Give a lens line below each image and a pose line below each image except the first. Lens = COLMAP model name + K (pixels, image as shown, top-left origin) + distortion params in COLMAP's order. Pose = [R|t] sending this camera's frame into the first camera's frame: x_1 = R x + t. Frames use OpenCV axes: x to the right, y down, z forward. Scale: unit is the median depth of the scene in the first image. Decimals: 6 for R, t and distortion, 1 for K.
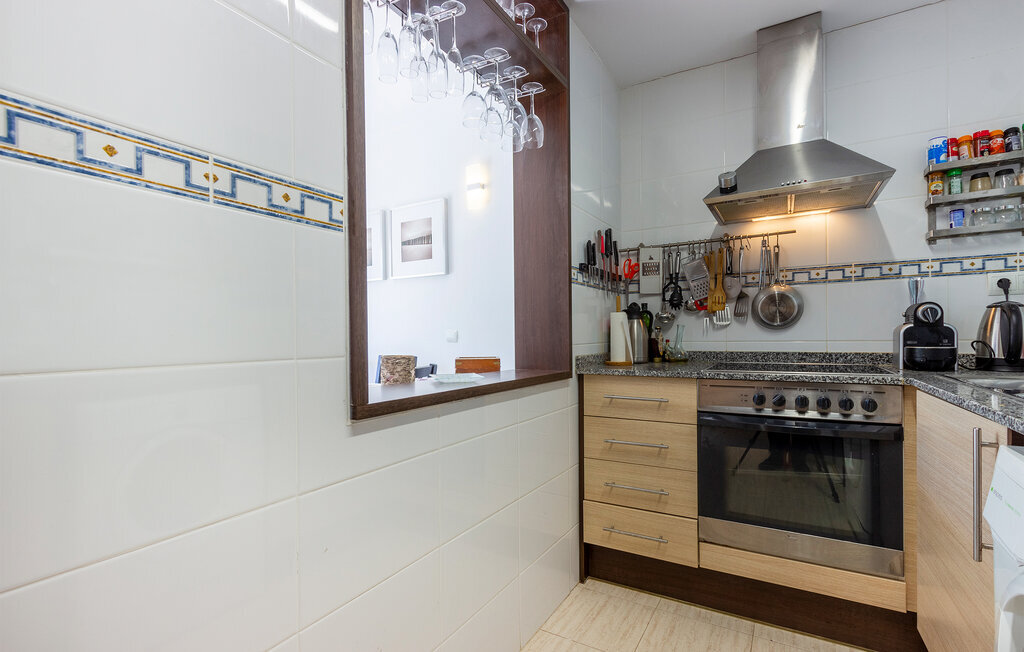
lens RADIAL K [[479.5, 0, 504.5], [0, 479.5, 340.1], [0, 0, 1]] dist [0.004972, -0.002647]
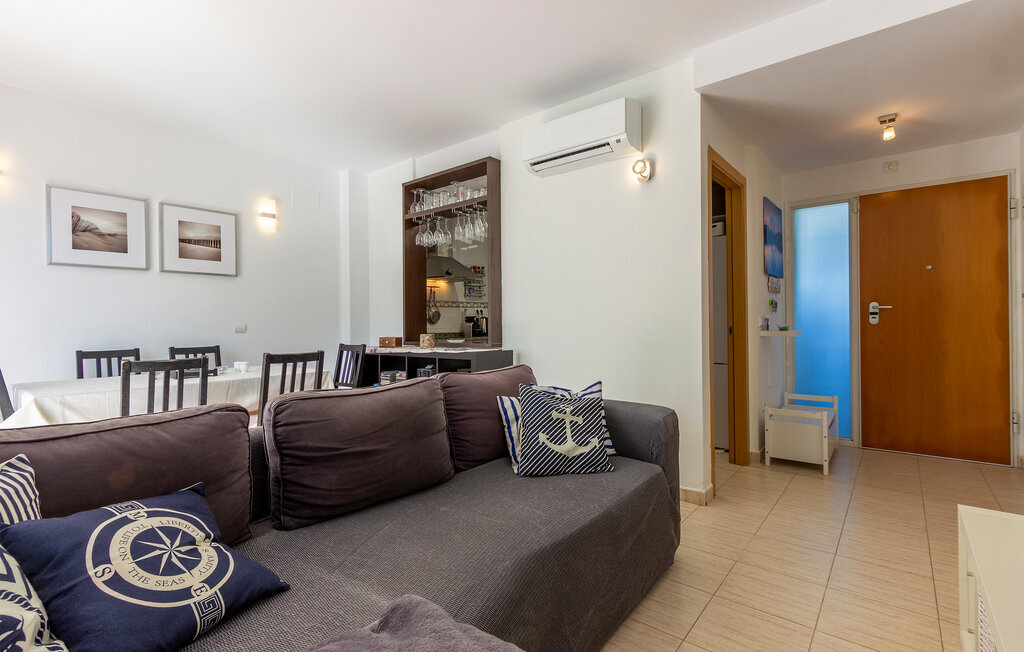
lens RADIAL K [[479.5, 0, 508.1], [0, 479.5, 318.7], [0, 0, 1]] dist [0.004972, -0.002647]
pose [[0.154639, 0.016263, 0.987837, -2.061723], [0.014940, 0.999712, -0.018798, 0.003361], [-0.987858, 0.017665, 0.154352, 0.228448]]
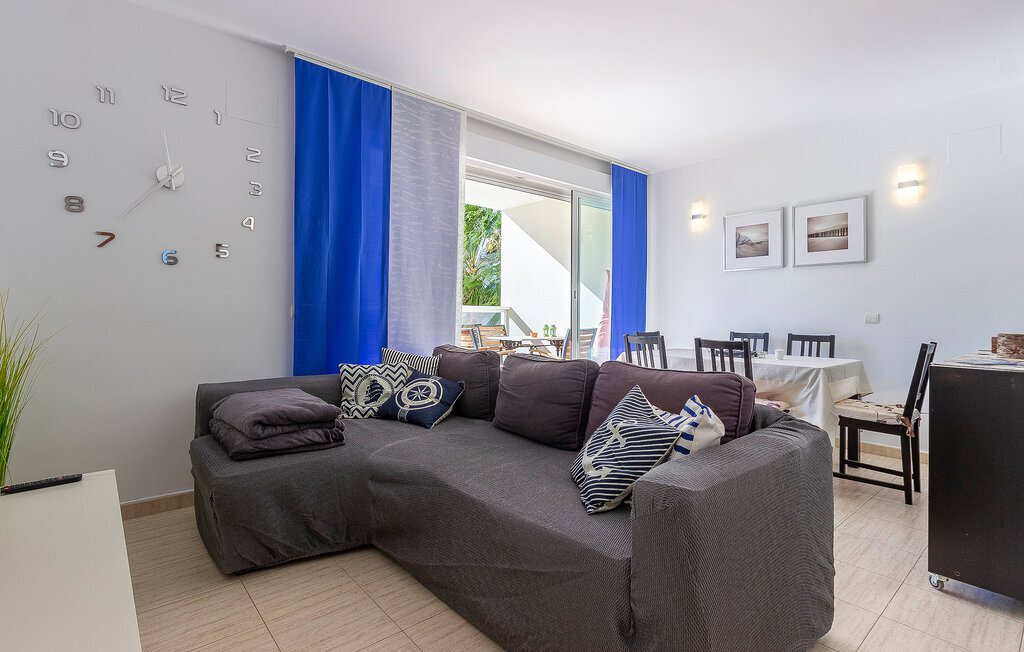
lens RADIAL K [[479.5, 0, 520.1], [0, 479.5, 312.8], [0, 0, 1]] dist [0.004972, -0.002647]
pose [[0.951232, 0.014571, -0.308132, -0.926456], [-0.017628, 0.999819, -0.007140, 0.005652], [0.307972, 0.012224, 0.951317, -0.551370]]
